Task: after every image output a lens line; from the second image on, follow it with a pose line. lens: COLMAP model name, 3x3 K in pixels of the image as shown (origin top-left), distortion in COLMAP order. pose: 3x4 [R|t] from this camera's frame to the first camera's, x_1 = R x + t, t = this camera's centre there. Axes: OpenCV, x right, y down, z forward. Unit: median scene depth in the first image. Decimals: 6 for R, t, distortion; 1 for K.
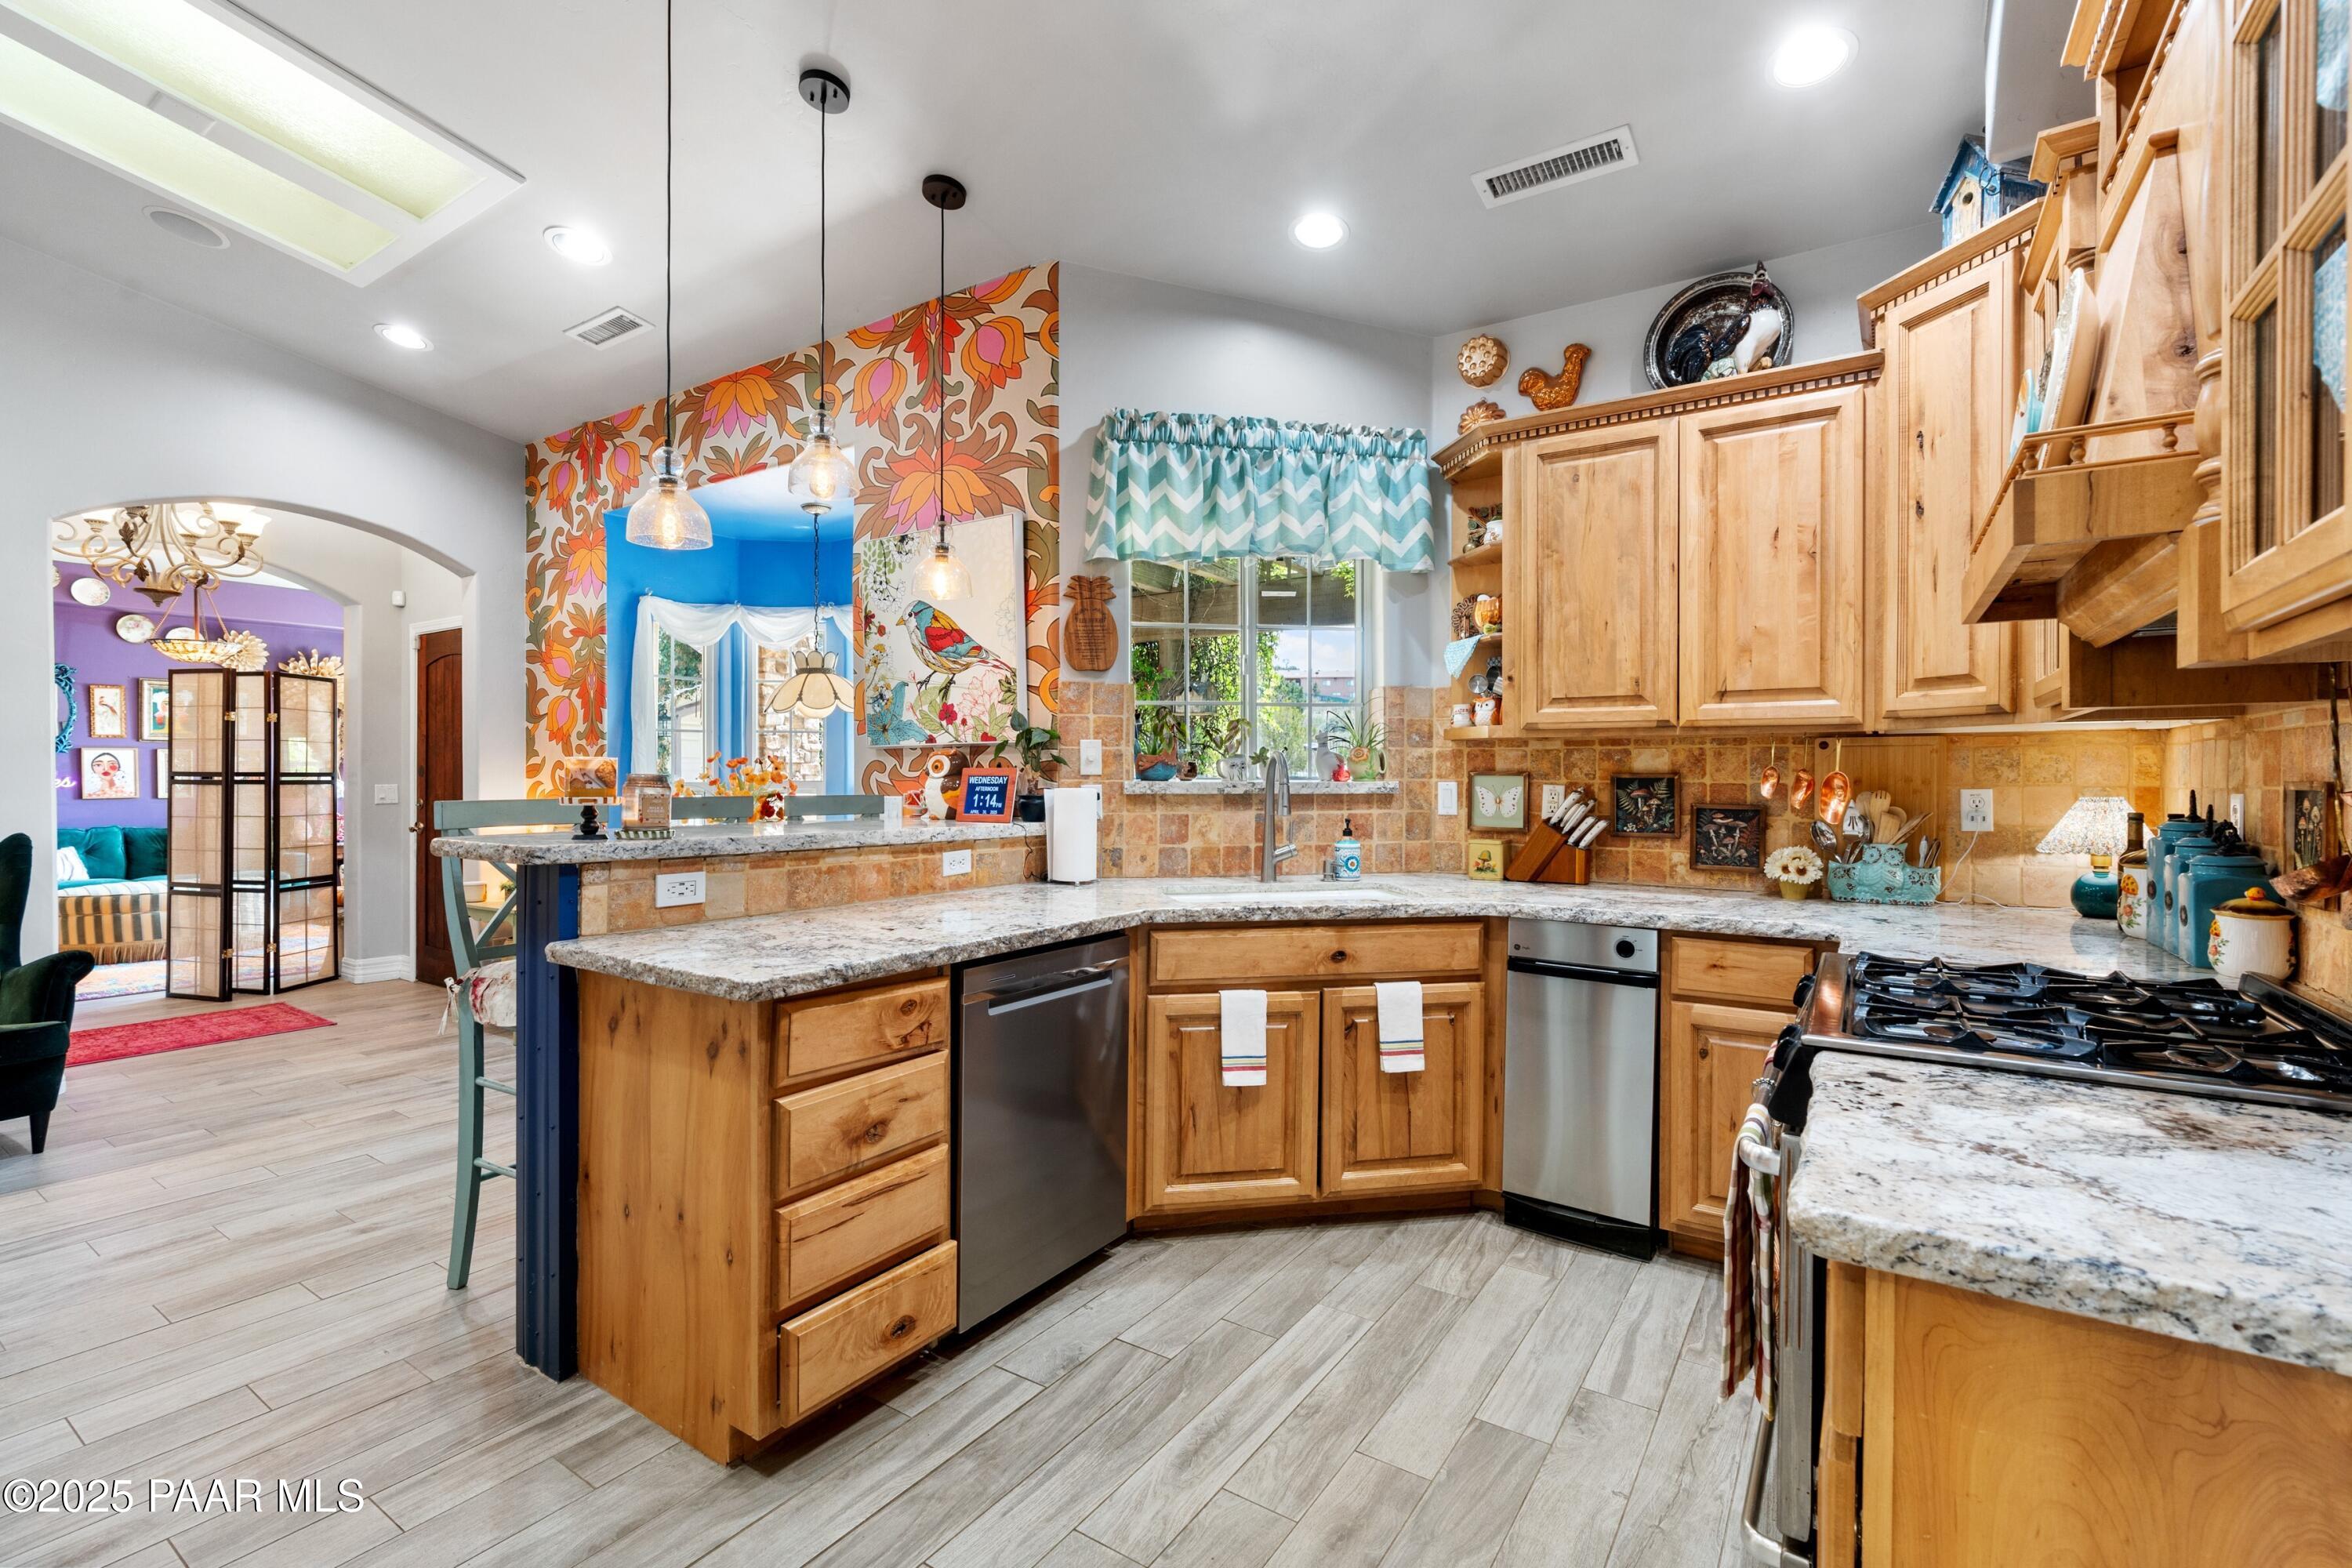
lens RADIAL K [[1076.2, 0, 1176.0], [0, 1076.2, 784.0], [0, 0, 1]] dist [-0.001053, -0.000178]
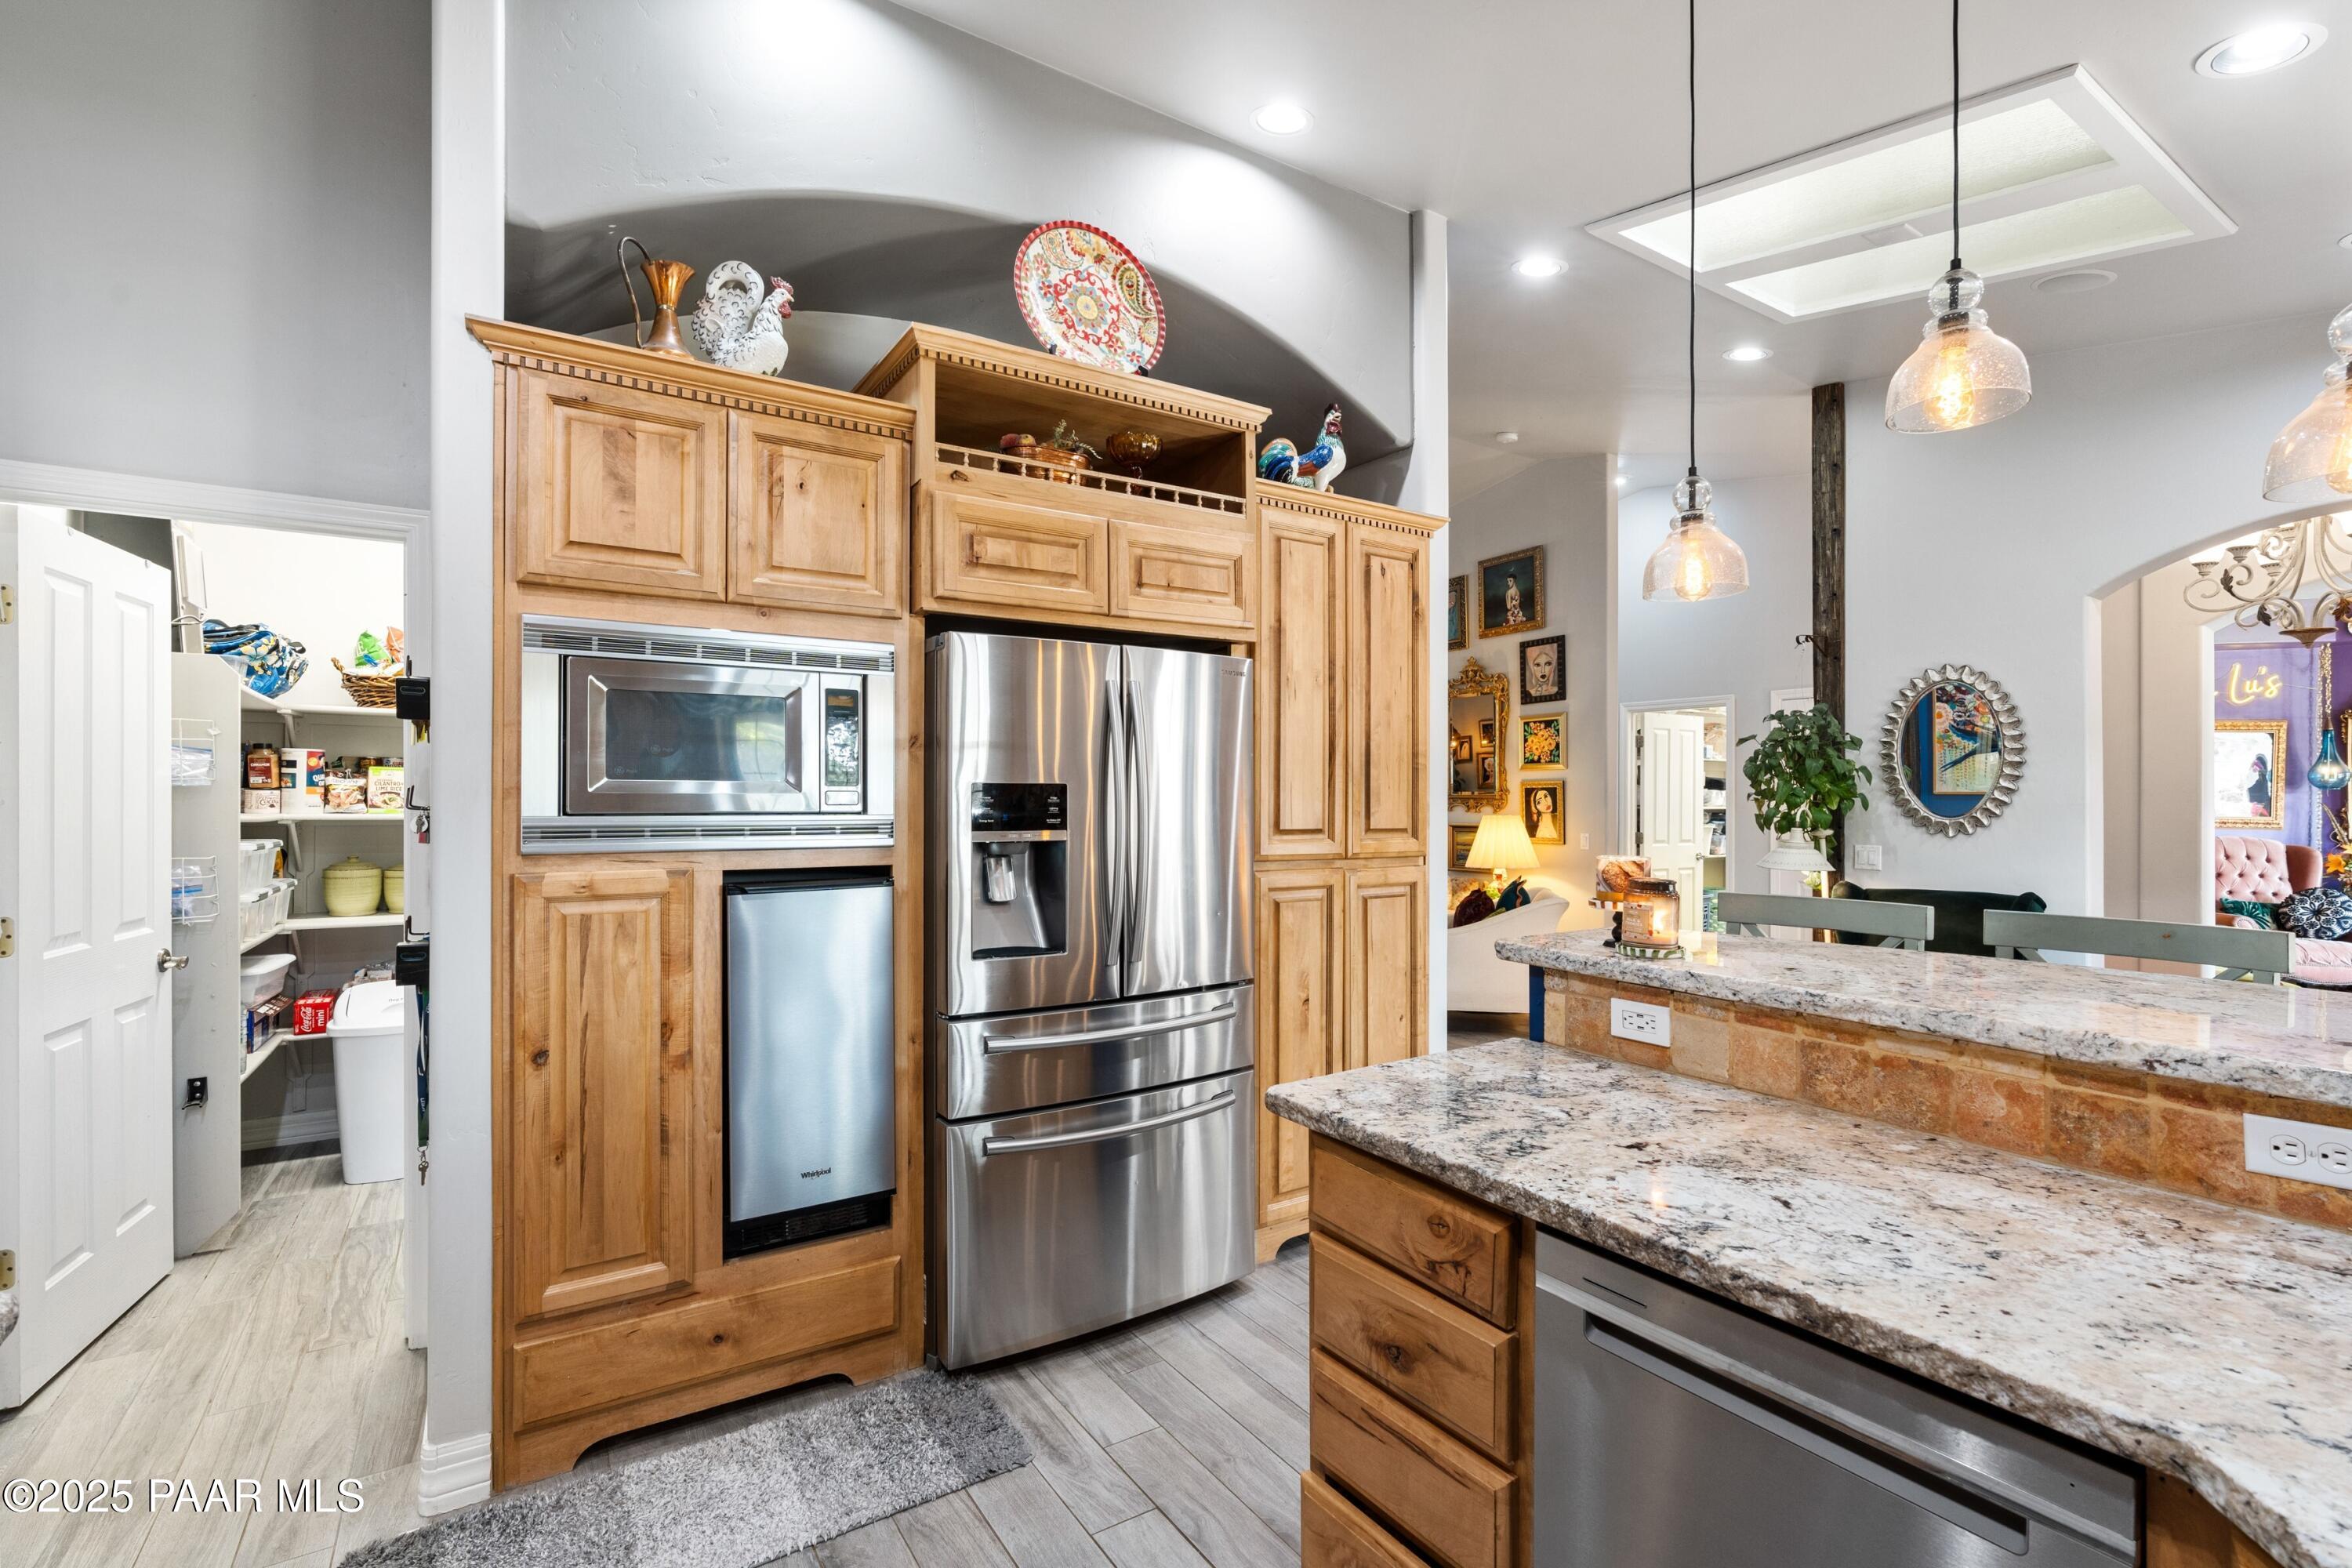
lens RADIAL K [[1076.2, 0, 1176.0], [0, 1076.2, 784.0], [0, 0, 1]] dist [-0.001053, -0.000178]
pose [[-0.404056, -0.010116, -0.914678, 0.458176], [-0.010476, 0.999924, -0.006431, -0.078628], [0.914674, 0.006984, -0.404131, 1.054745]]
